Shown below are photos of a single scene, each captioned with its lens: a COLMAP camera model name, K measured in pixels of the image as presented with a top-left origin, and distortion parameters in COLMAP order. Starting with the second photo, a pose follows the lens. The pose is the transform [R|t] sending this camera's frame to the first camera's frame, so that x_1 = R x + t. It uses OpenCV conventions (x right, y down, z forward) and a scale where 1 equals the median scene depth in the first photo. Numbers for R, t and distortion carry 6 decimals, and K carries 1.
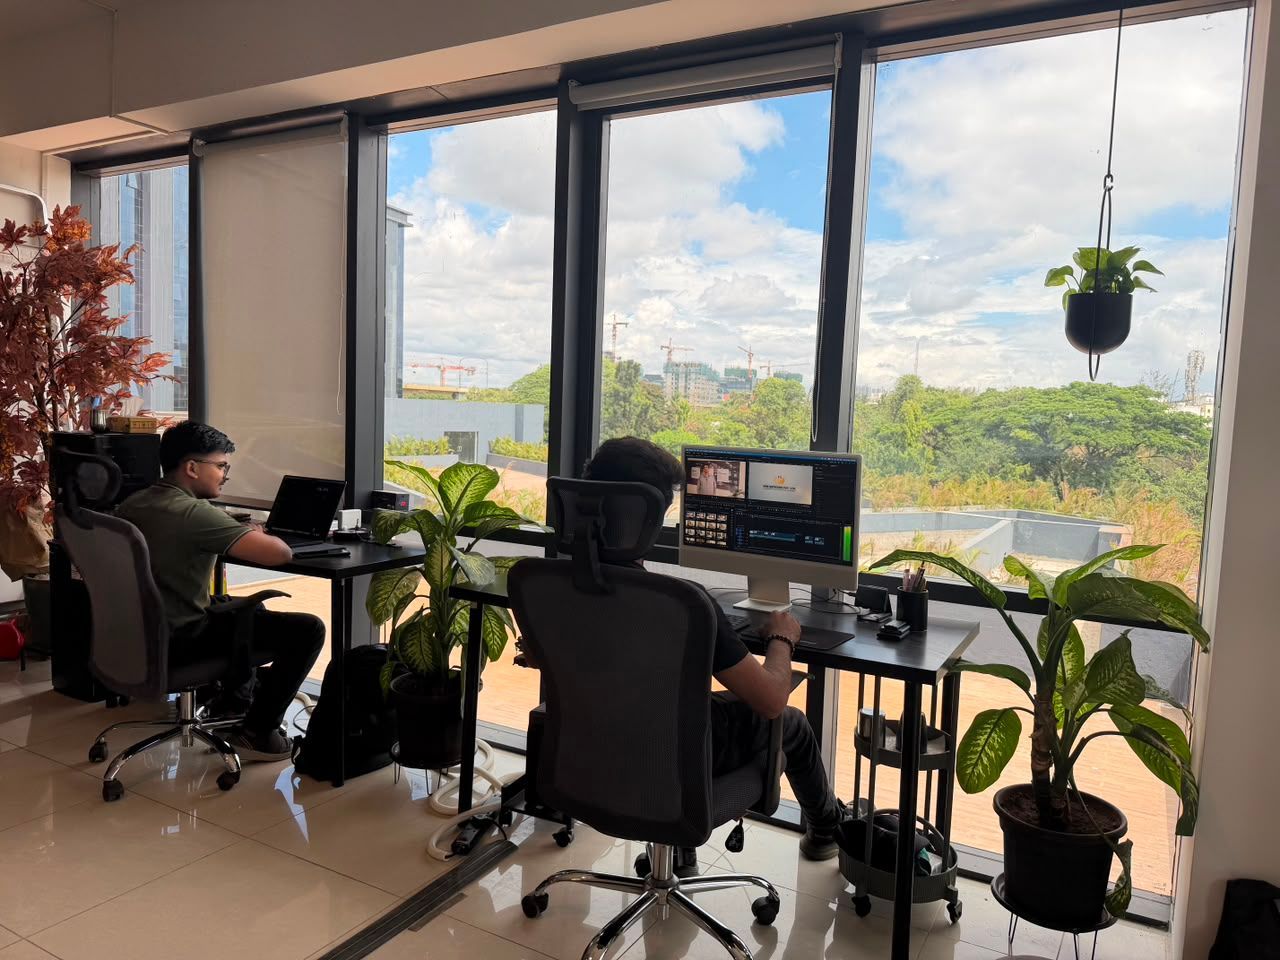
lens RADIAL K [[899.5, 0, 633.9], [0, 899.5, 482.5], [0, 0, 1]] dist [0.048275, -0.063486]
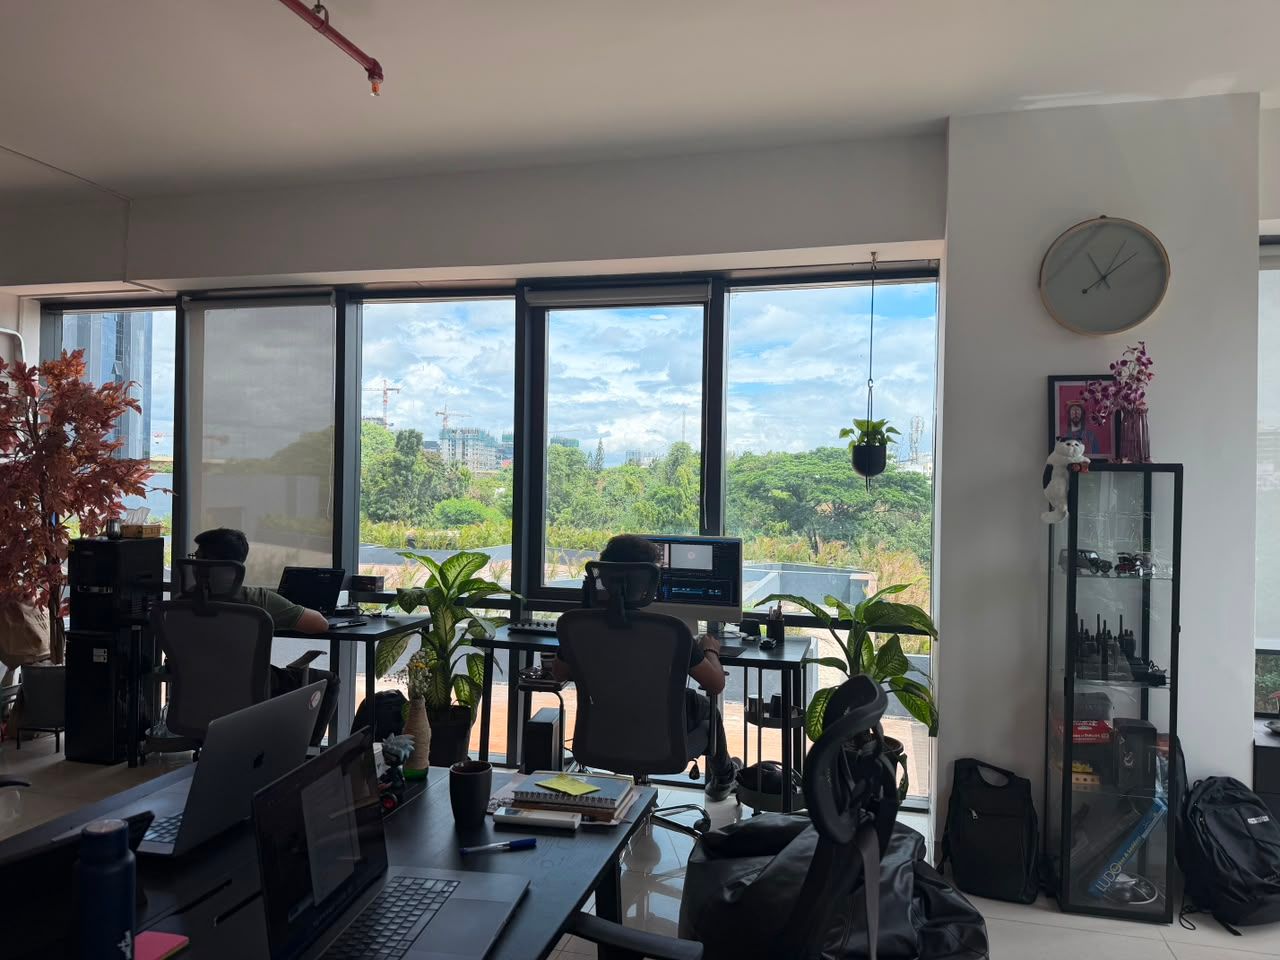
lens RADIAL K [[899.1, 0, 628.2], [0, 899.1, 479.0], [0, 0, 1]] dist [0.054888, -0.070610]
pose [[0.970331, -0.023859, 0.240602, -0.272650], [0.041972, 0.996633, -0.070440, -0.025237], [-0.238111, 0.078449, 0.968064, -0.435193]]
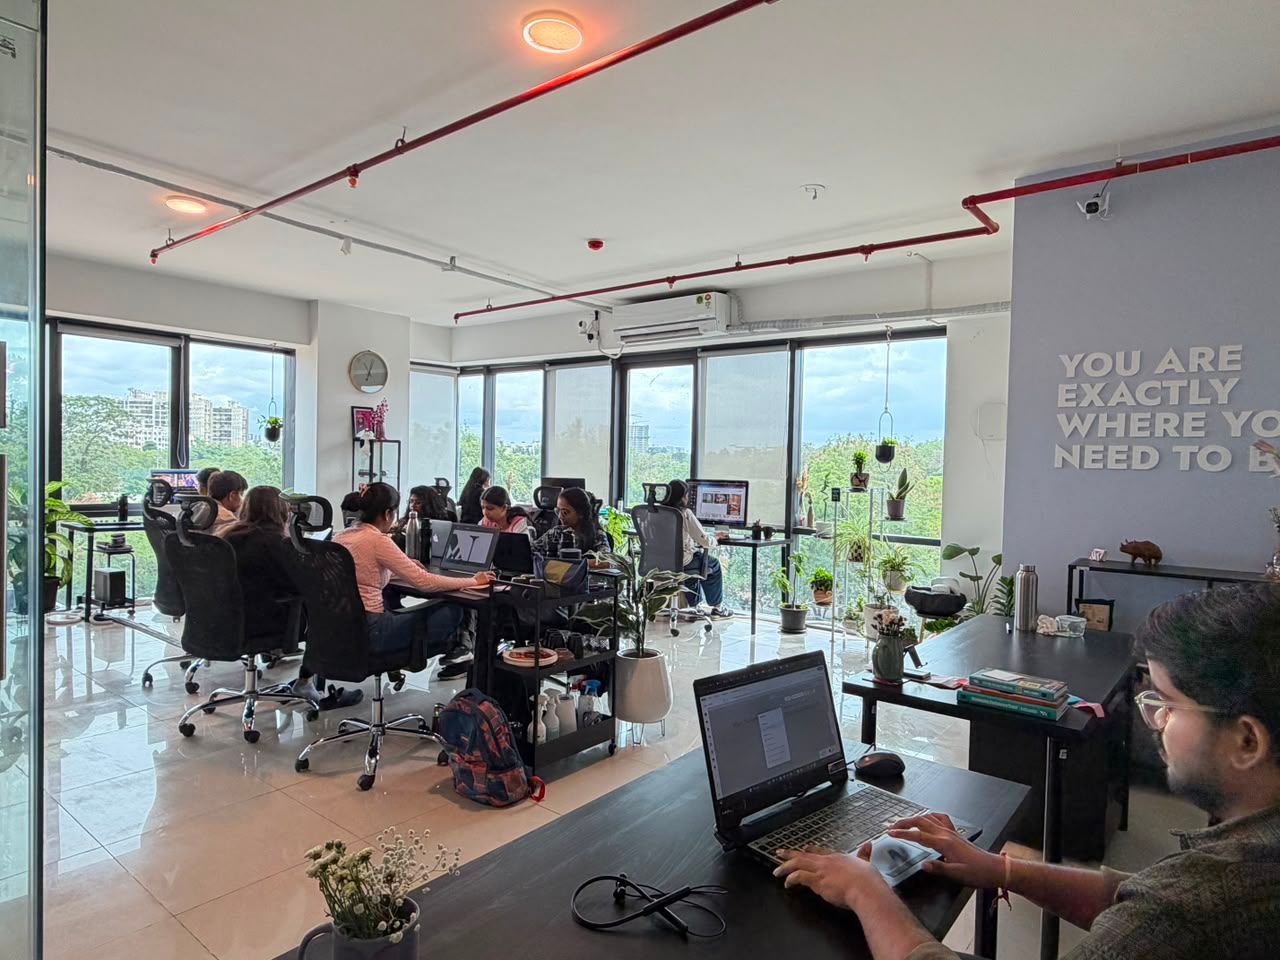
lens RADIAL K [[767.4, 0, 630.8], [0, 767.4, 482.0], [0, 0, 1]] dist [-0.011382, 0.010617]
pose [[0.165261, -0.062087, 0.984294, -1.870620], [0.062387, 0.996676, 0.052393, -0.031861], [-0.984275, 0.052748, 0.168585, -0.817157]]
